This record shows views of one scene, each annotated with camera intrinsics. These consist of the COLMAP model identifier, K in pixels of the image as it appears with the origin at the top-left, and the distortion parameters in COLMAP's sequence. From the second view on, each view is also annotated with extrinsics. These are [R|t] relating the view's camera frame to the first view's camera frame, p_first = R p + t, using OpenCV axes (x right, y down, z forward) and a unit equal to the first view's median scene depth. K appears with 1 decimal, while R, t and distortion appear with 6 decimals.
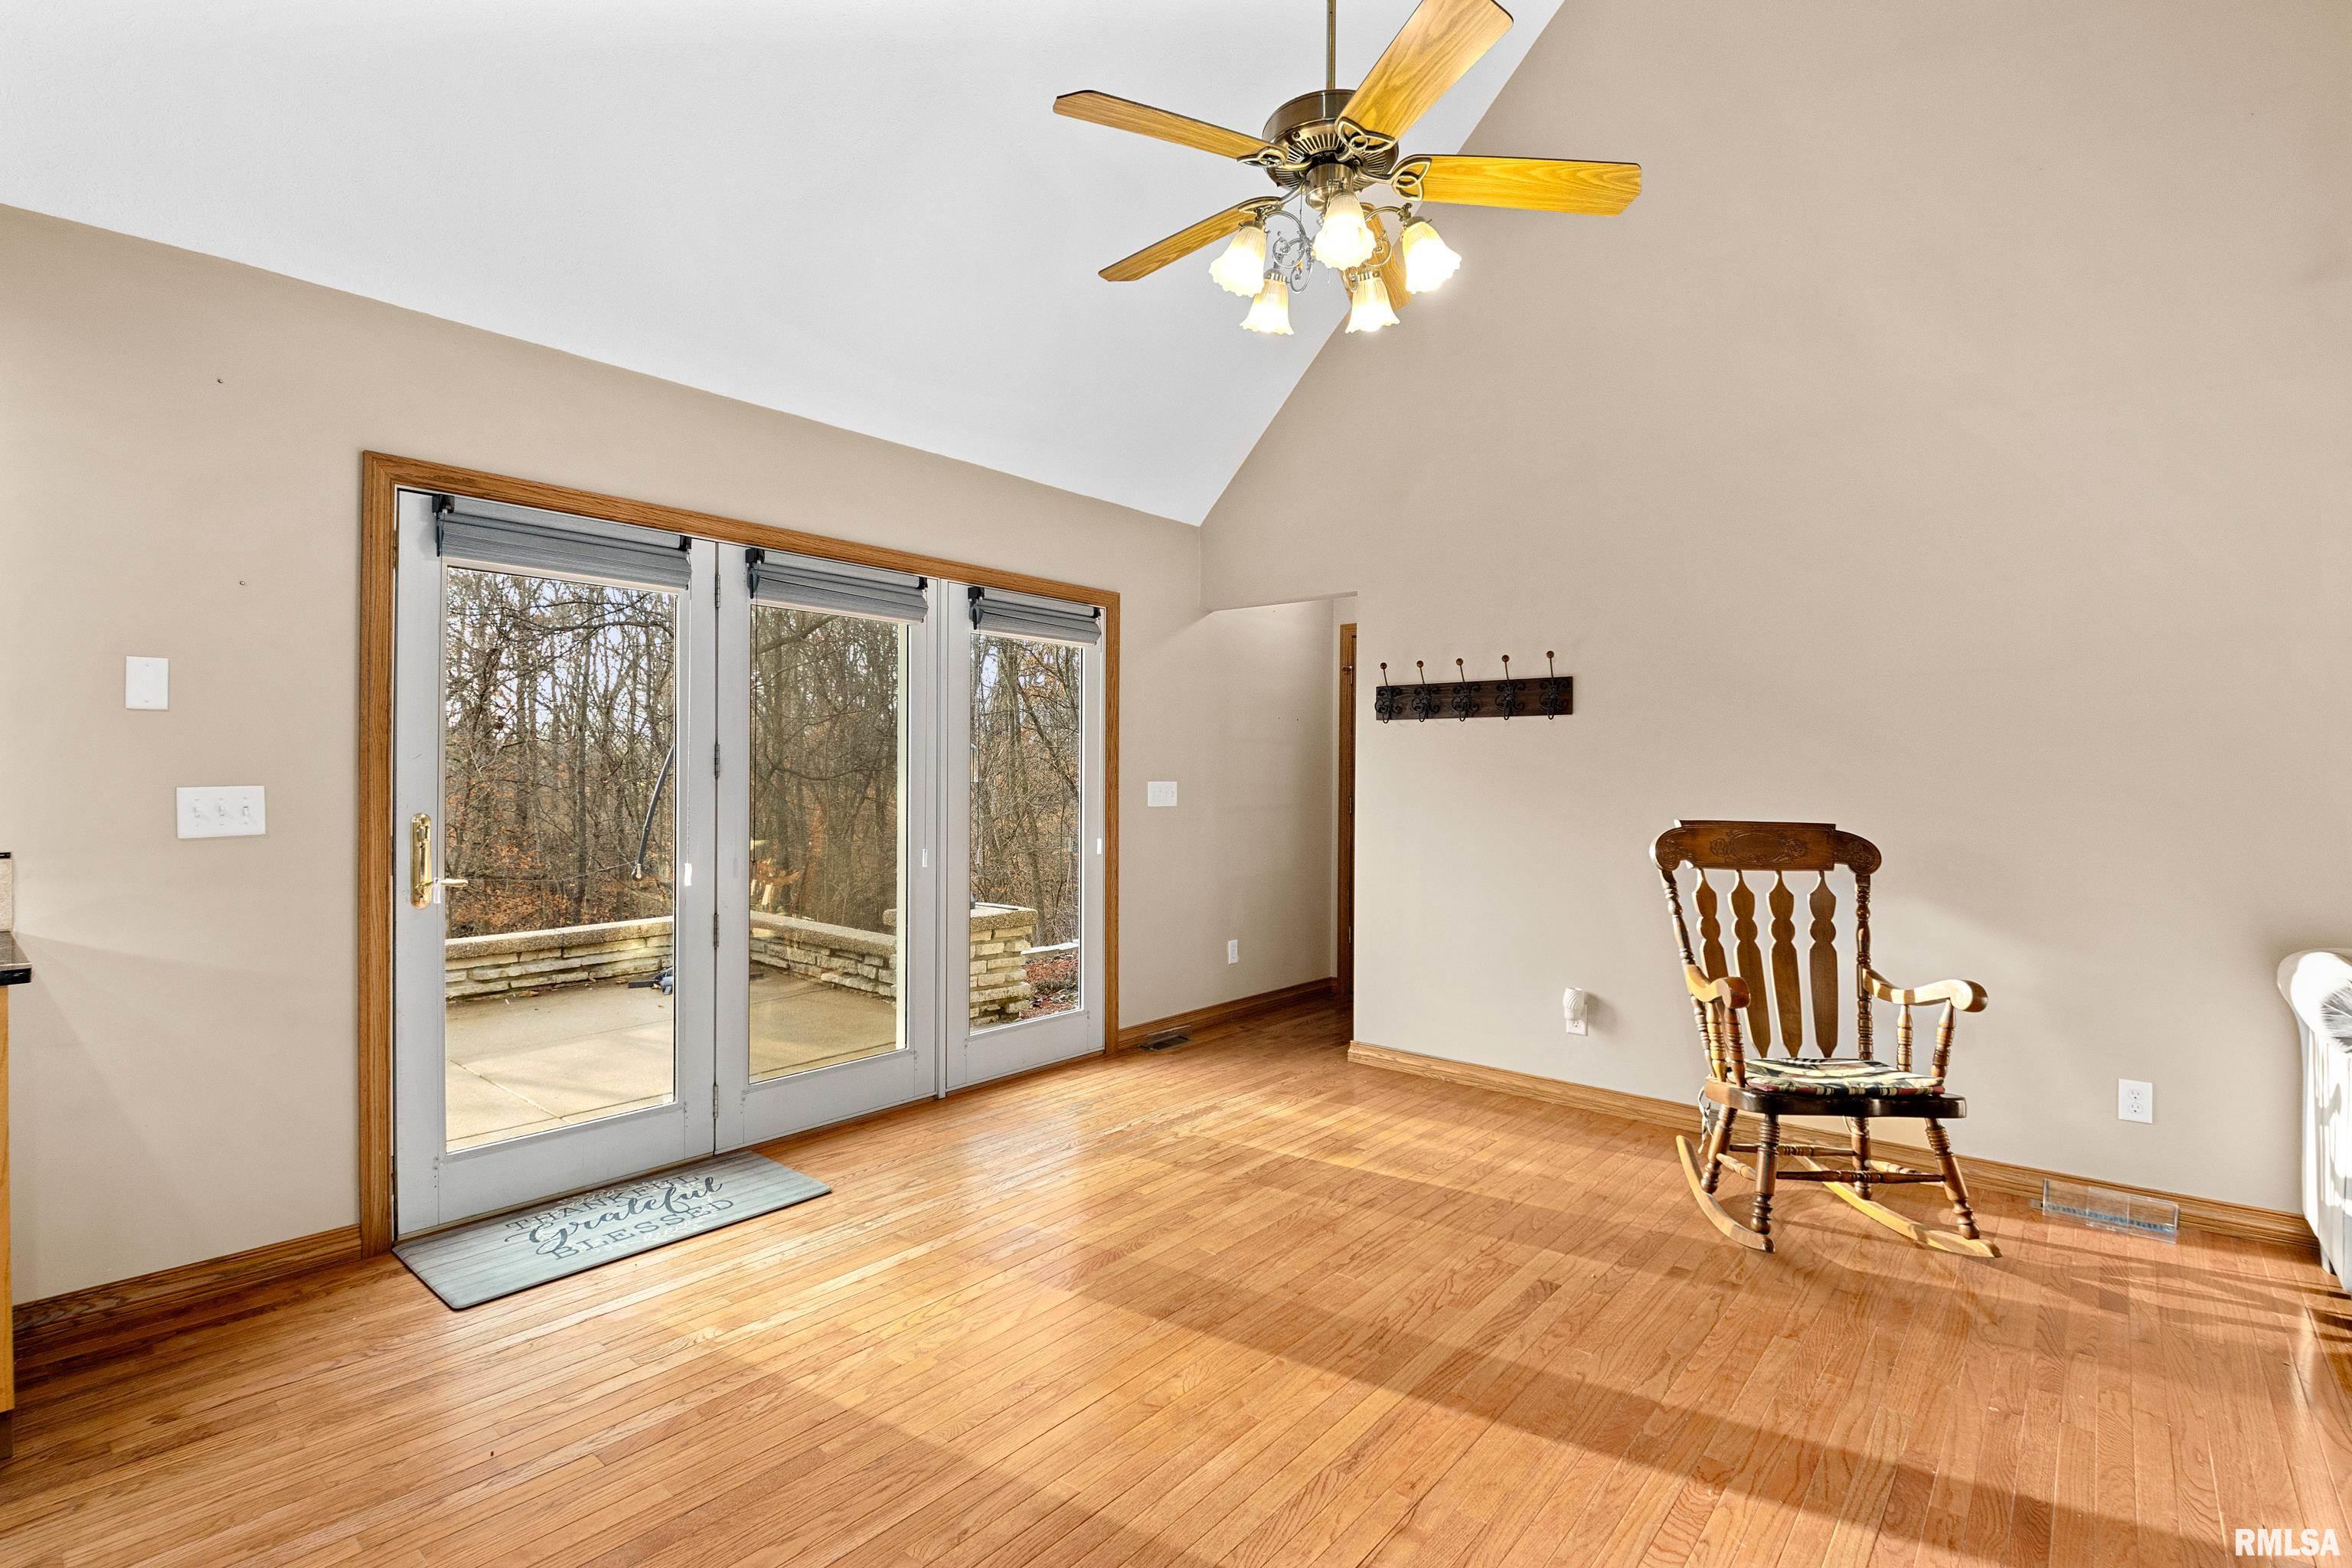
lens RADIAL K [[1096.3, 0, 1155.1], [0, 1096.3, 760.2], [0, 0, 1]] dist [0.004813, -0.015360]
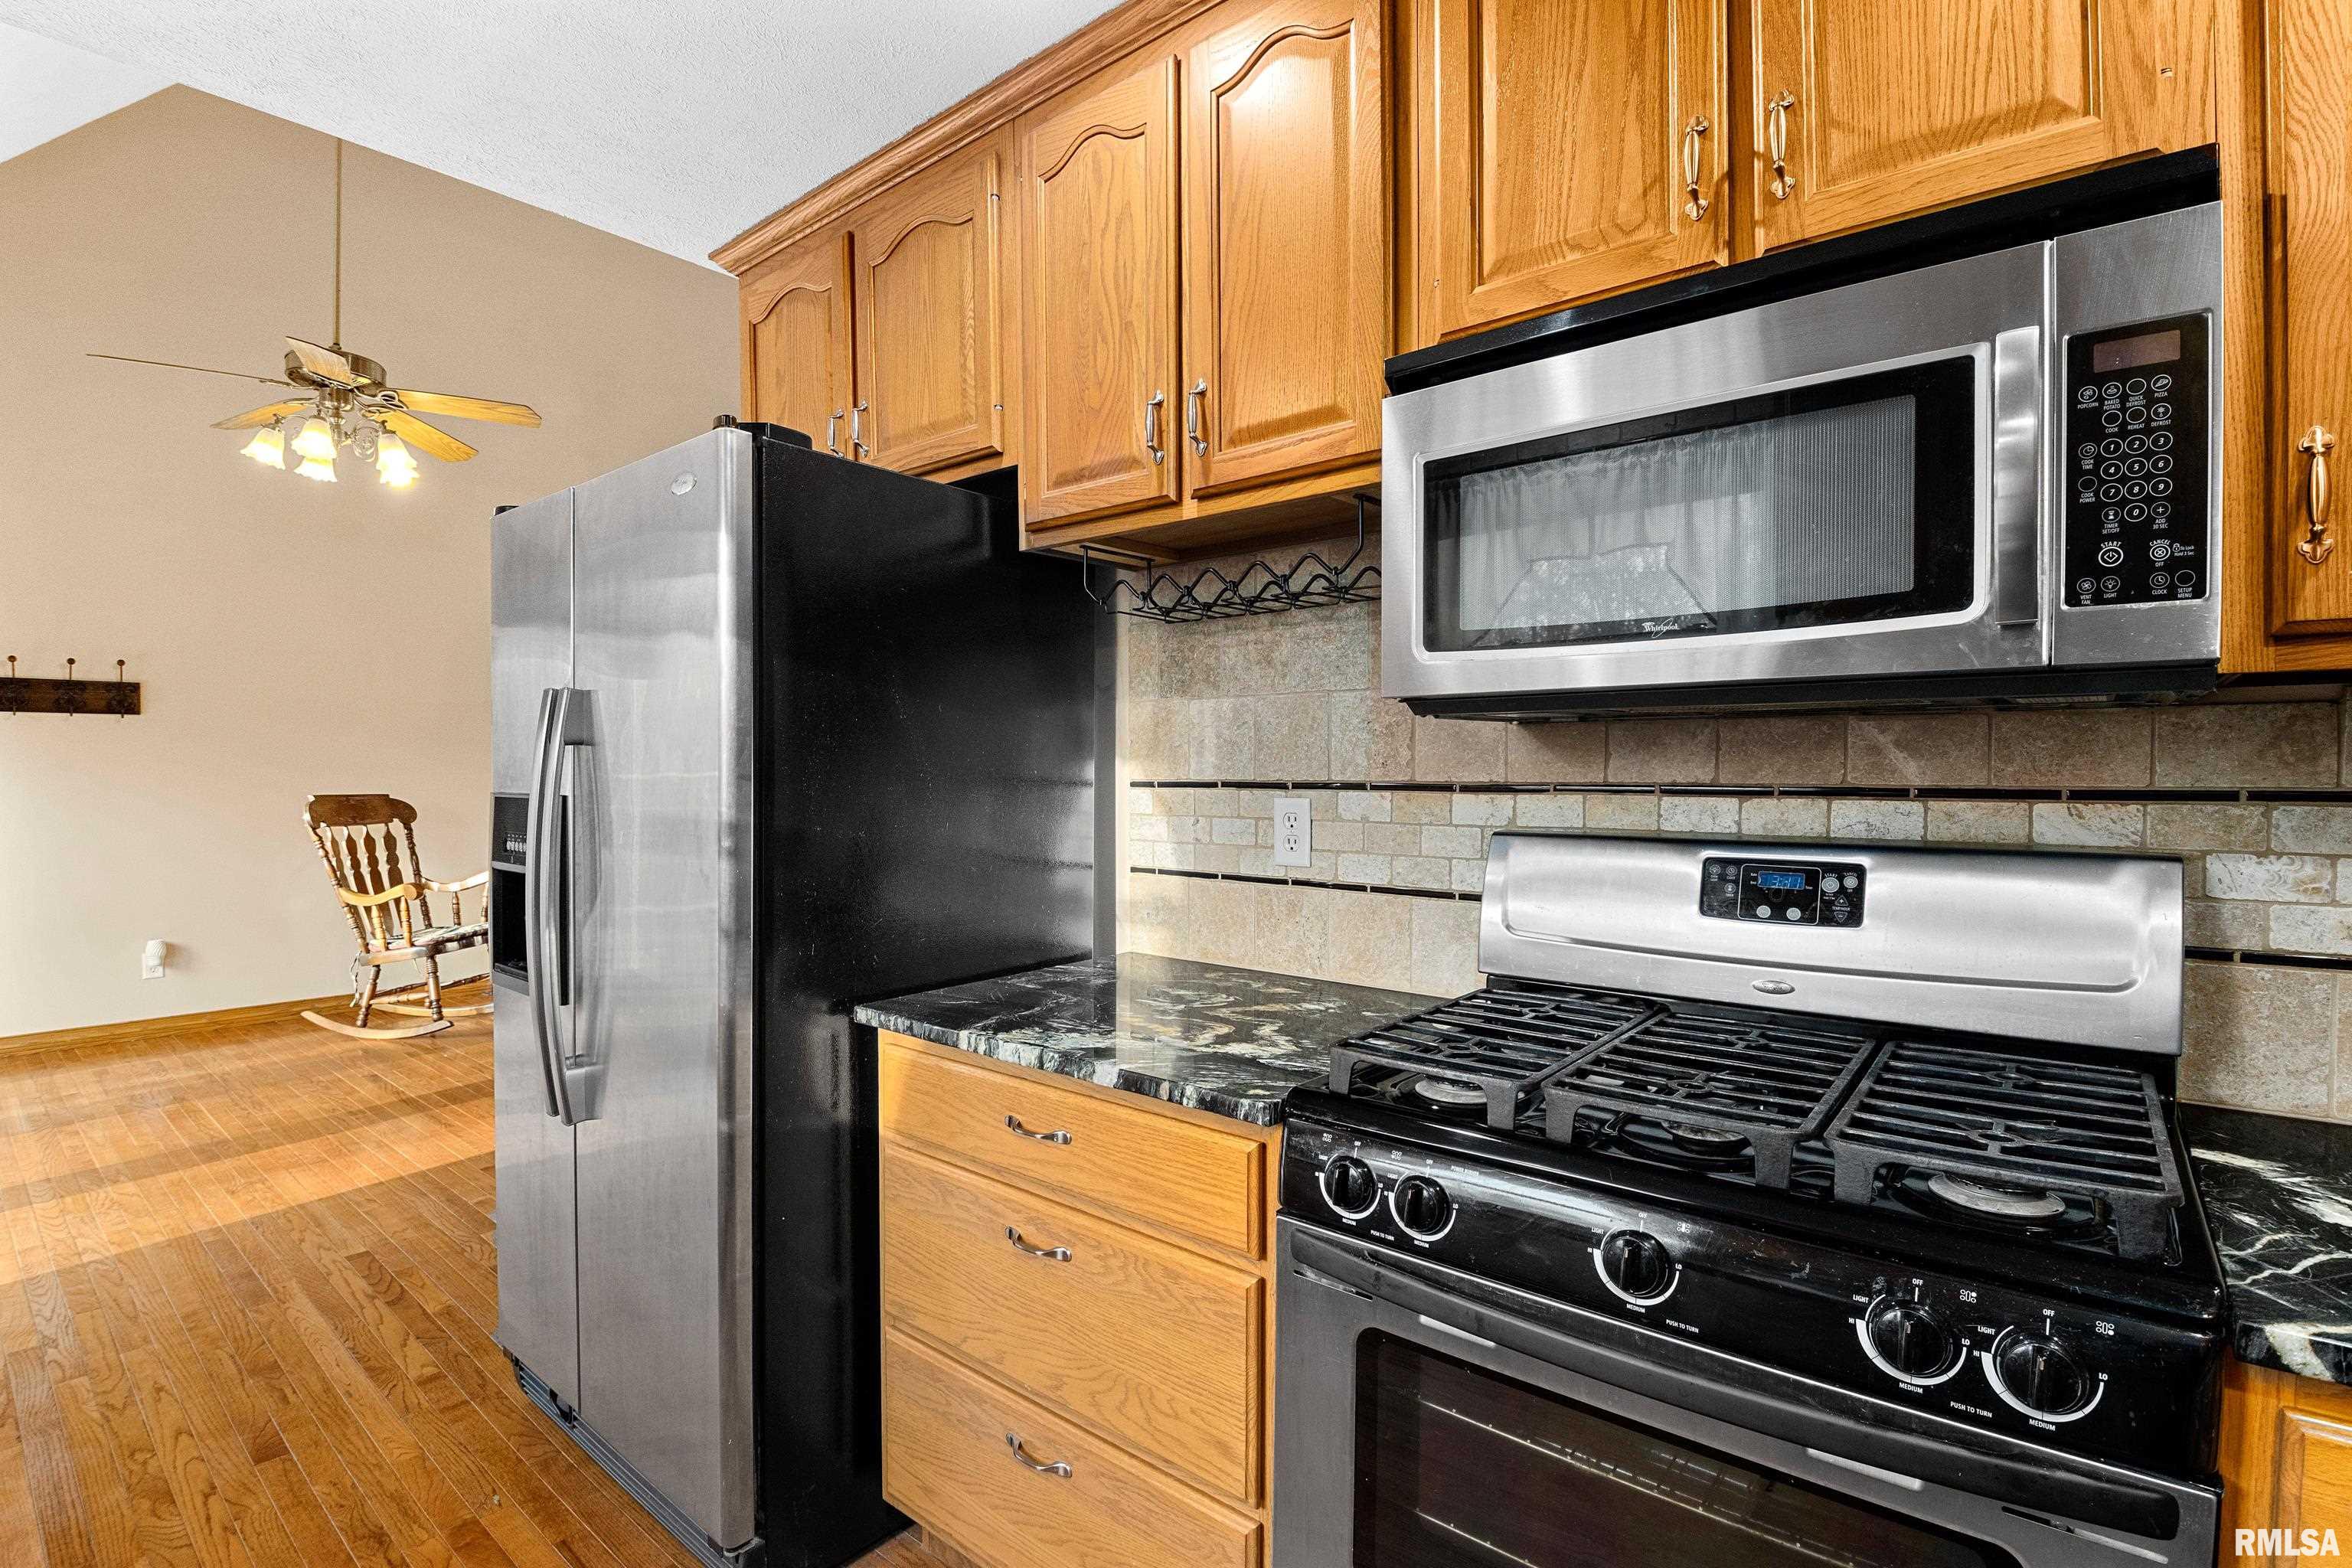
lens RADIAL K [[1096.3, 0, 1165.4], [0, 1096.3, 784.4], [0, 0, 1]] dist [0.004813, -0.015360]
pose [[-0.012919, -0.023664, 0.999637, -1.031637], [-0.011864, 0.999653, 0.023511, -0.008891], [-0.999846, -0.011556, -0.013195, -0.133911]]
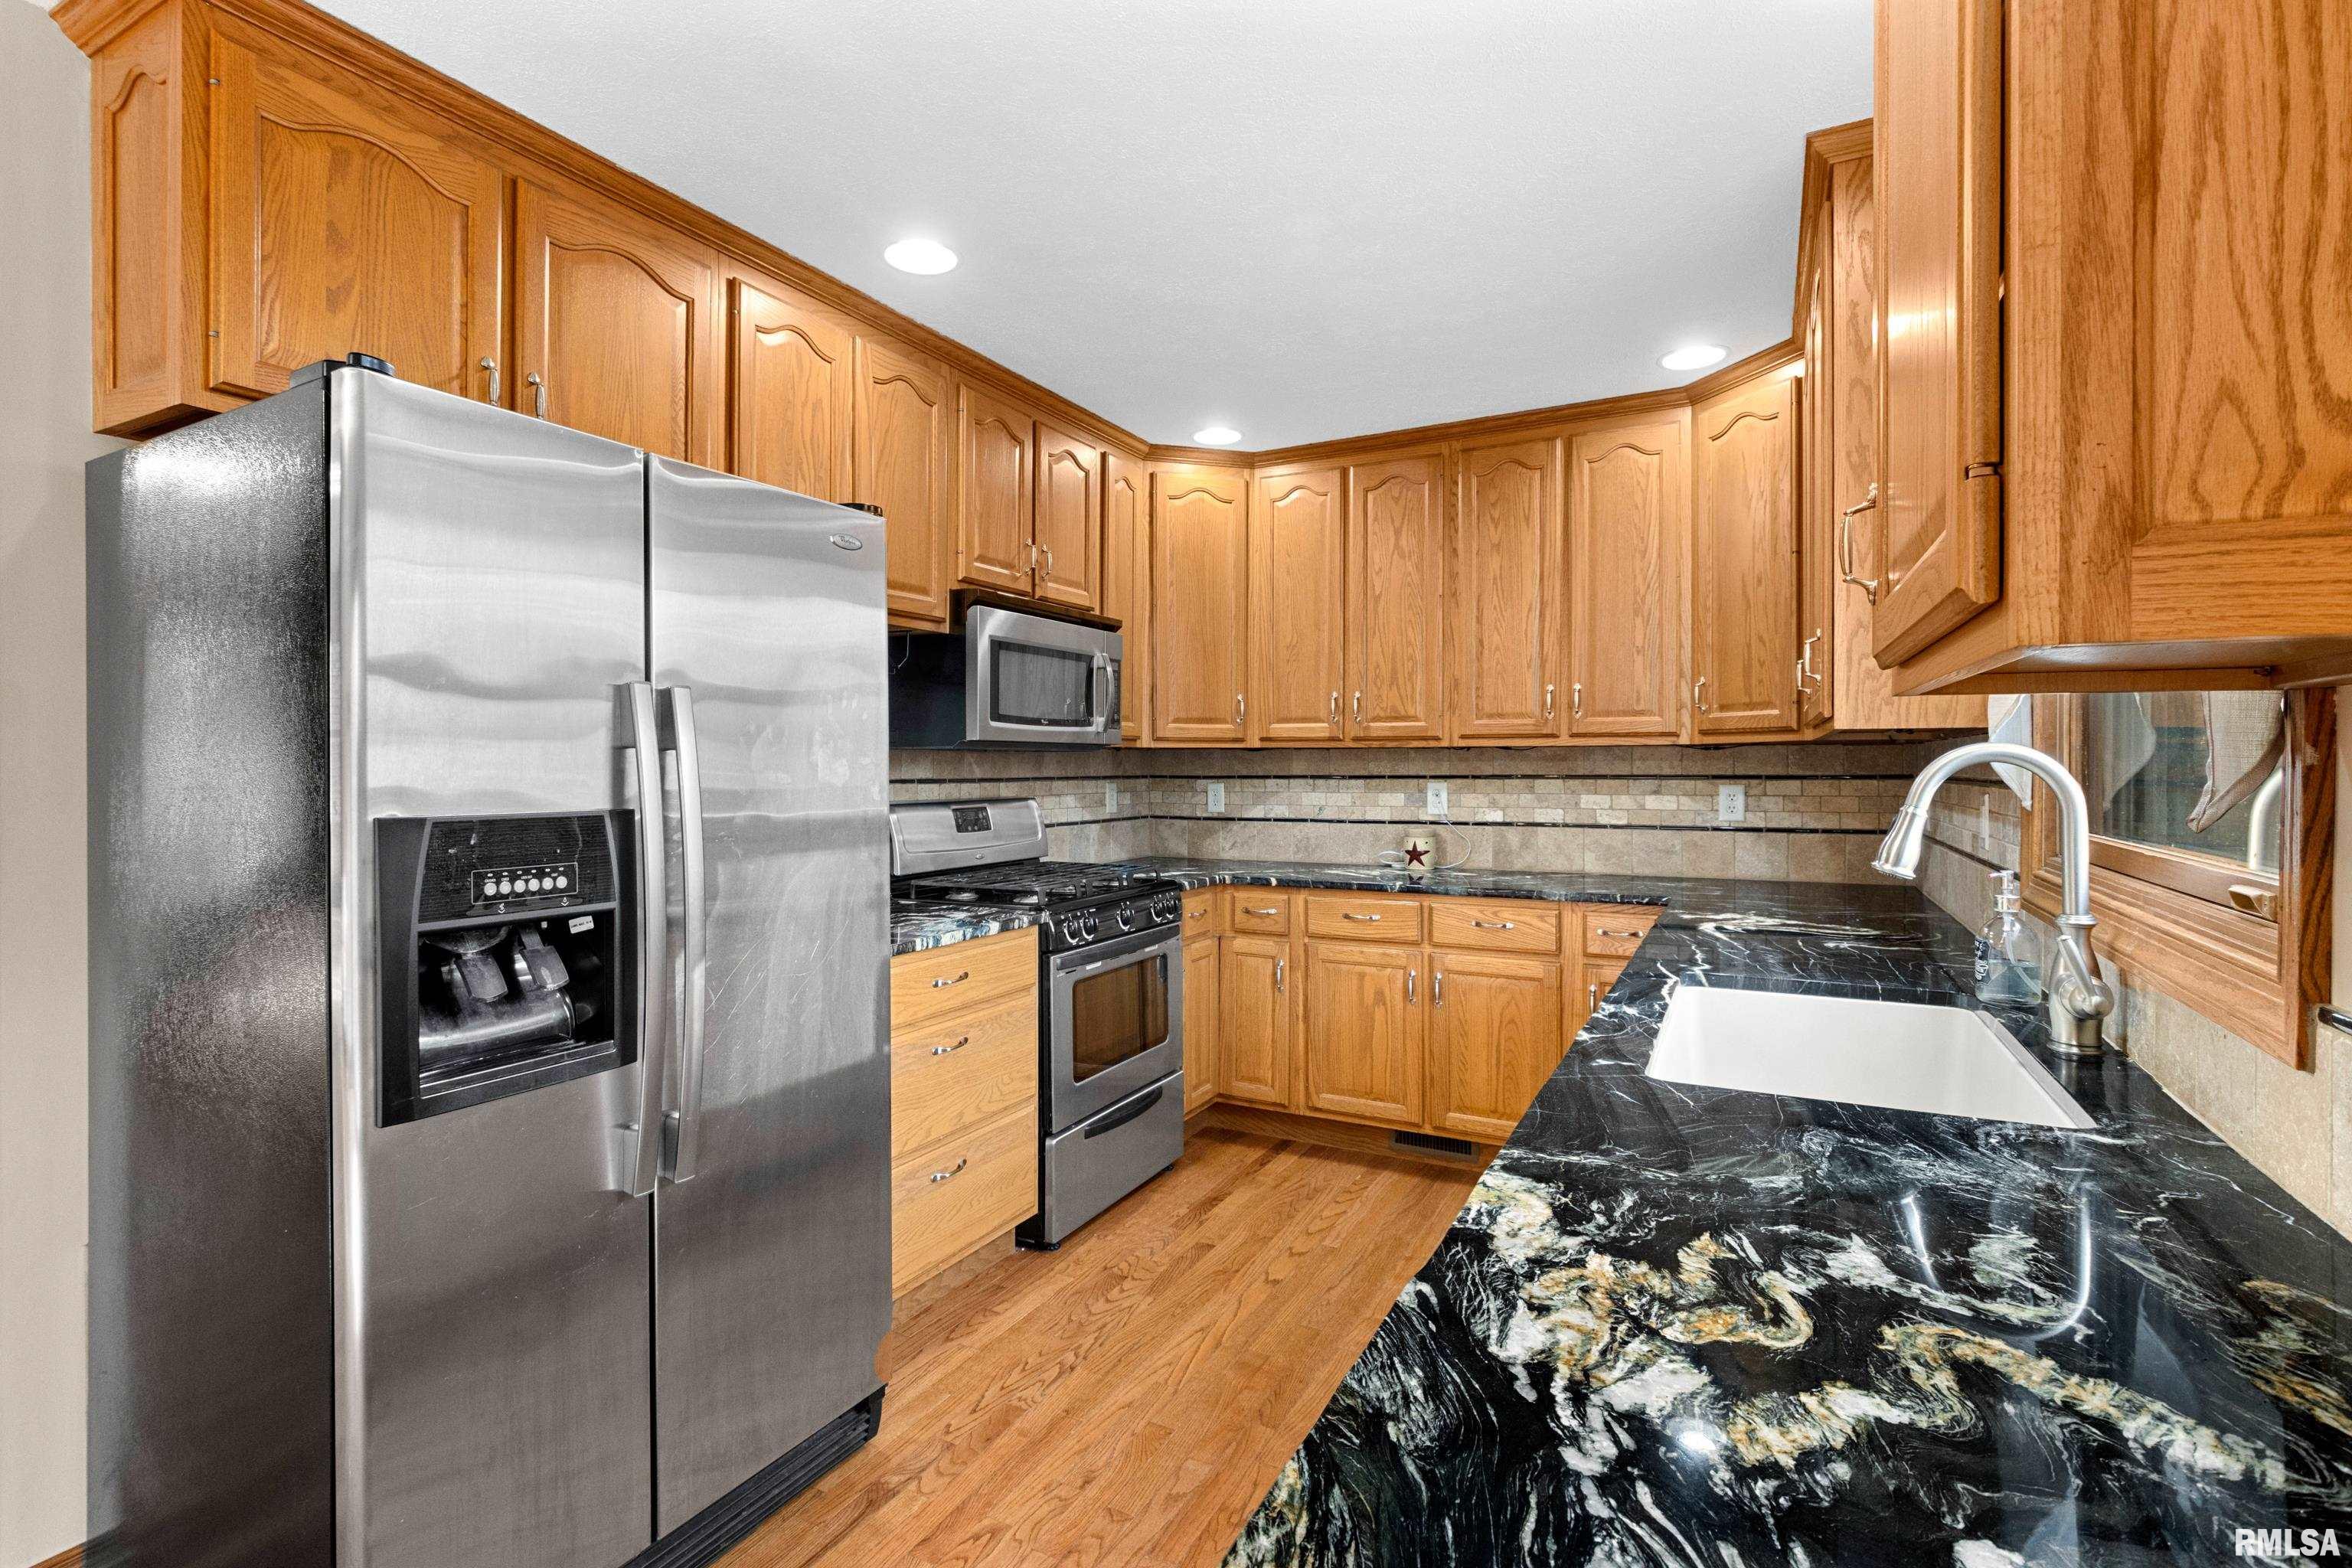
lens RADIAL K [[1096.3, 0, 1165.4], [0, 1096.3, 767.3], [0, 0, 1]] dist [0.004813, -0.015360]
pose [[-0.976689, -0.007343, -0.214532, -0.582811], [-0.004575, 0.999900, -0.013399, 0.001533], [0.214608, -0.012105, -0.976625, 0.673447]]
